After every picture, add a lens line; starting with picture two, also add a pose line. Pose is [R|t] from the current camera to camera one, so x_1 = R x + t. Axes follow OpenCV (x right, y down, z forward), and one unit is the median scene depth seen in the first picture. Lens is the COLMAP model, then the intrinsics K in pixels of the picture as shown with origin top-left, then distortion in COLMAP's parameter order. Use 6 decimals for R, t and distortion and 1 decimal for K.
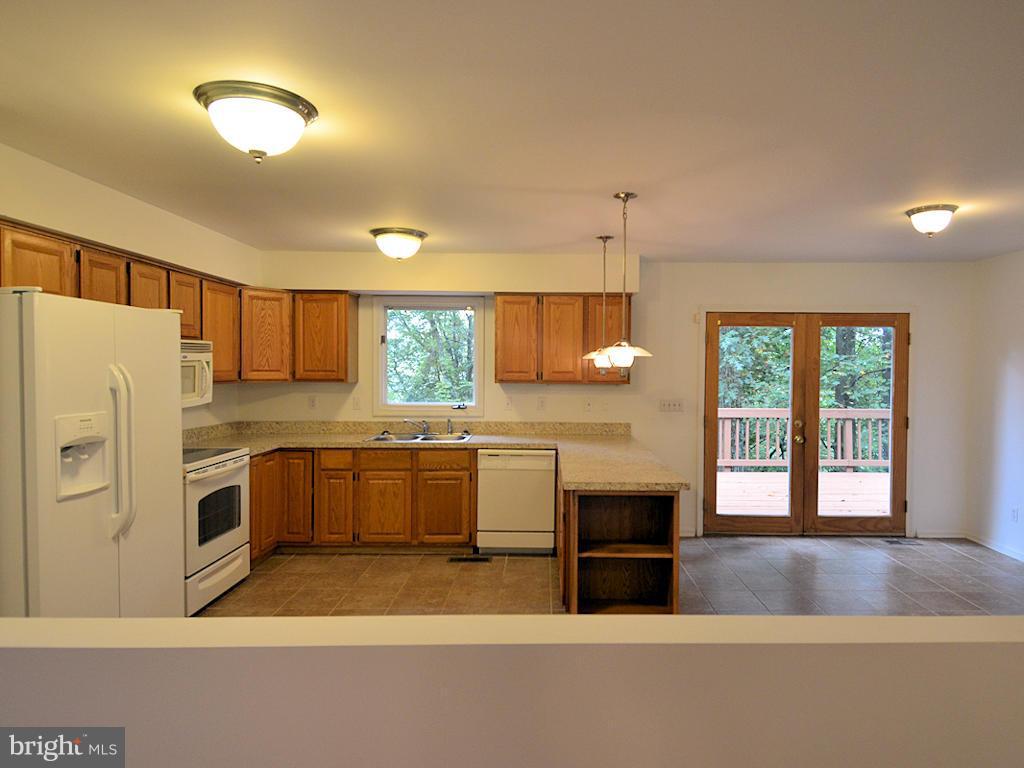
lens RADIAL K [[639.3, 0, 516.9], [0, 639.3, 386.1], [0, 0, 1]] dist [0.004044, -0.000441]
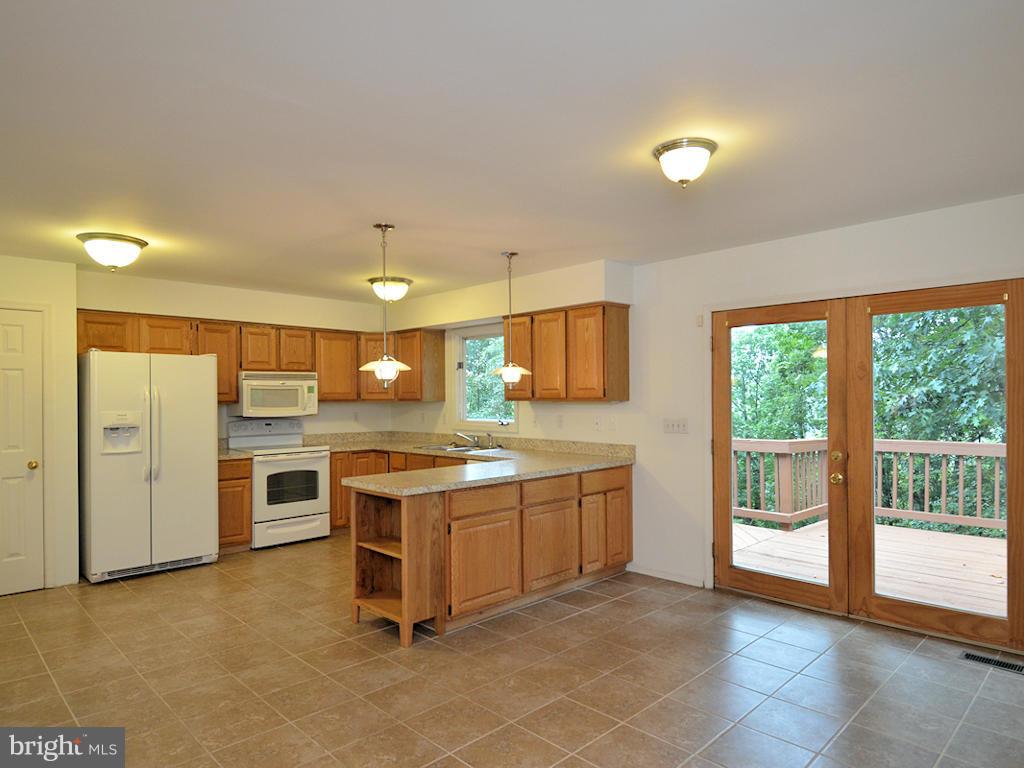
lens RADIAL K [[593.1, 0, 417.0], [0, 593.1, 400.7], [0, 0, 1]] dist [0.000408, -0.019328]
pose [[0.672792, -0.005784, -0.739809, 0.613078], [-0.011764, 0.999759, -0.018514, 0.015266], [0.739738, 0.021159, 0.672562, 0.223236]]
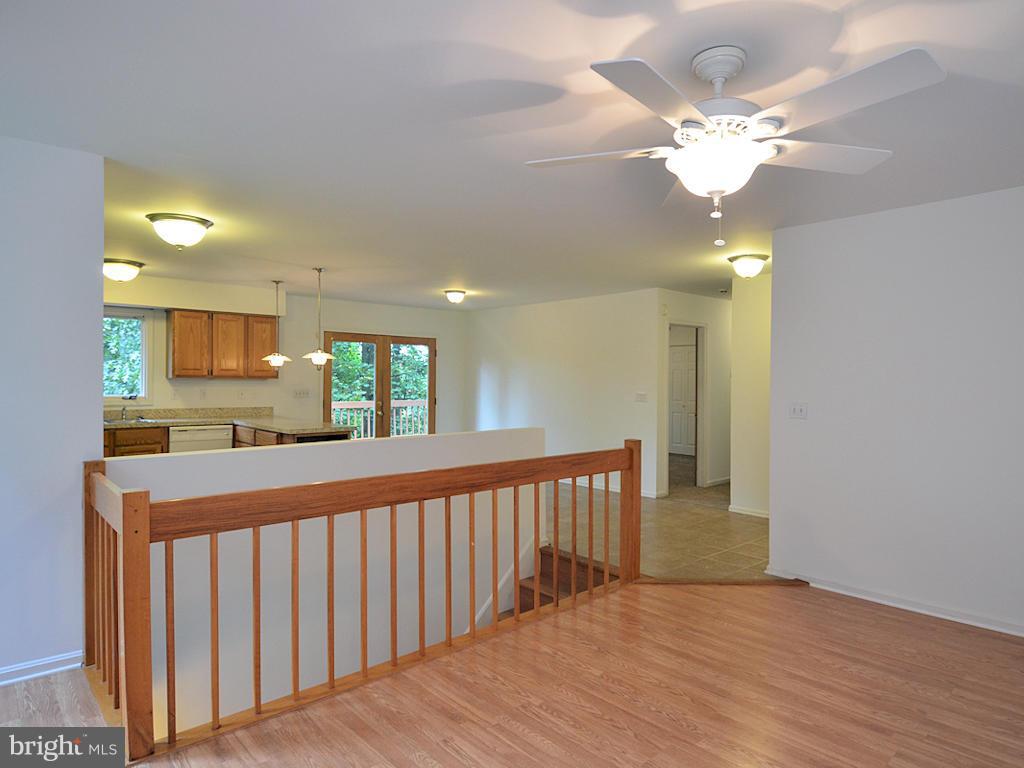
lens RADIAL K [[639.3, 0, 516.9], [0, 639.3, 386.1], [0, 0, 1]] dist [0.004044, -0.000441]
pose [[0.742462, -0.004772, 0.669871, -0.389437], [0.014228, 0.999861, -0.008647, 0.033851], [-0.669737, 0.015951, 0.742427, -0.437373]]
